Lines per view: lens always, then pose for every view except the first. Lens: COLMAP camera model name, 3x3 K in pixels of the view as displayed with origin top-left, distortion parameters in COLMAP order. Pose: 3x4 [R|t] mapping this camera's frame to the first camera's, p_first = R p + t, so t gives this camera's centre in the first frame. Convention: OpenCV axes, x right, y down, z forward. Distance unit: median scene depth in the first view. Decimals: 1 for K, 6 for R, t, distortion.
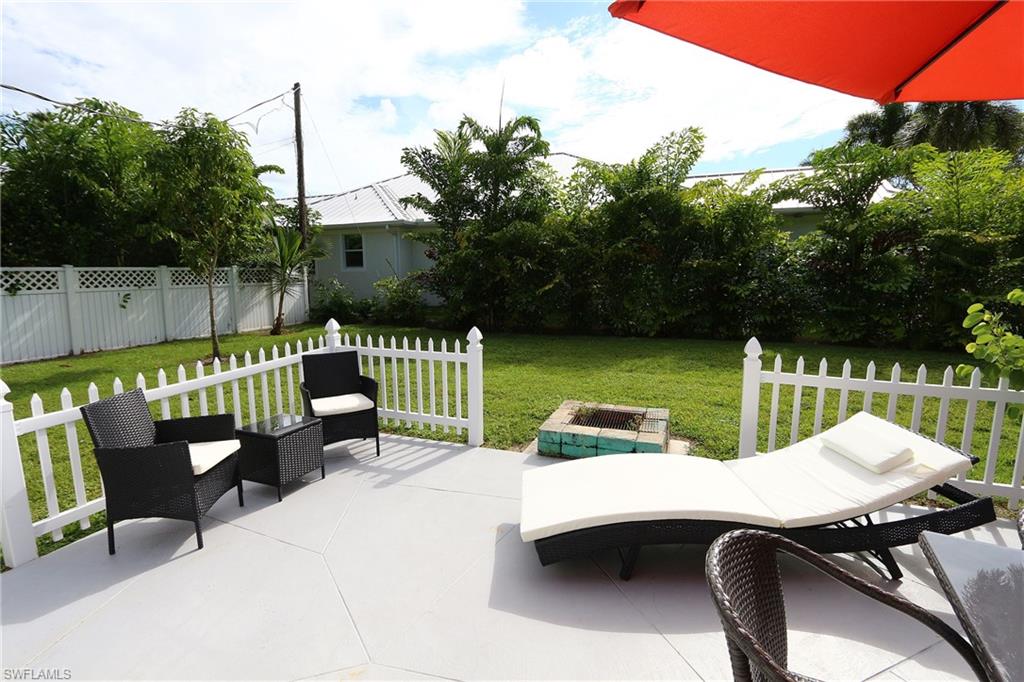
lens RADIAL K [[477.1, 0, 507.5], [0, 477.1, 341.6], [0, 0, 1]] dist [-0.017595, 0.002380]
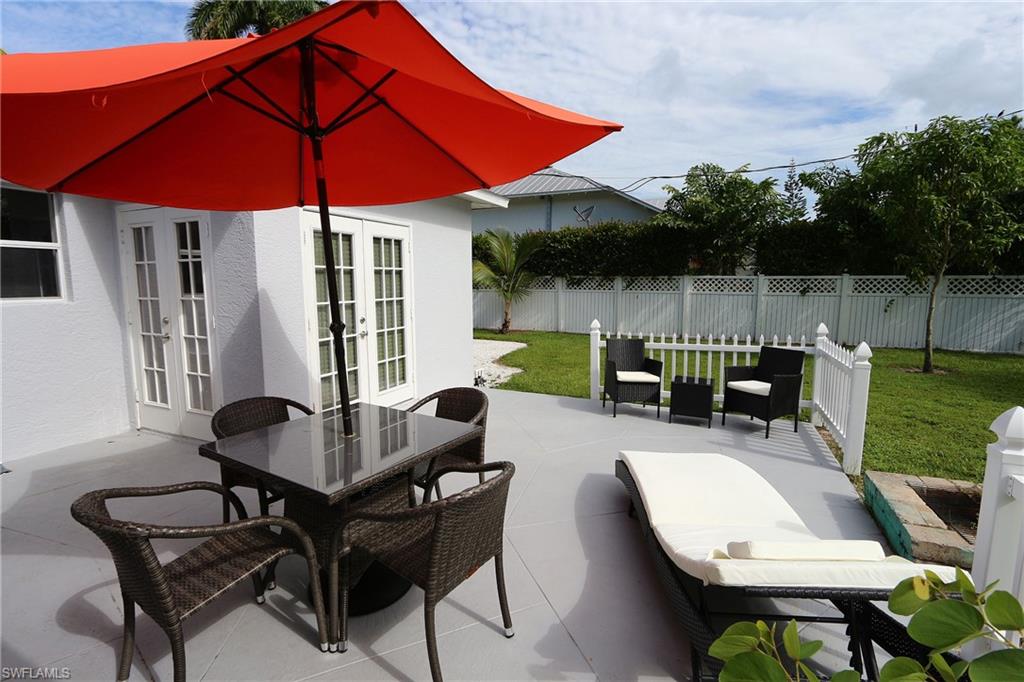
lens RADIAL K [[477.1, 0, 506.9], [0, 477.1, 342.8], [0, 0, 1]] dist [-0.017595, 0.002380]
pose [[-0.104624, 0.134499, -0.985375, 0.436258], [-0.142847, 0.978506, 0.148728, -0.042053], [0.984199, 0.156319, -0.083162, 0.245396]]
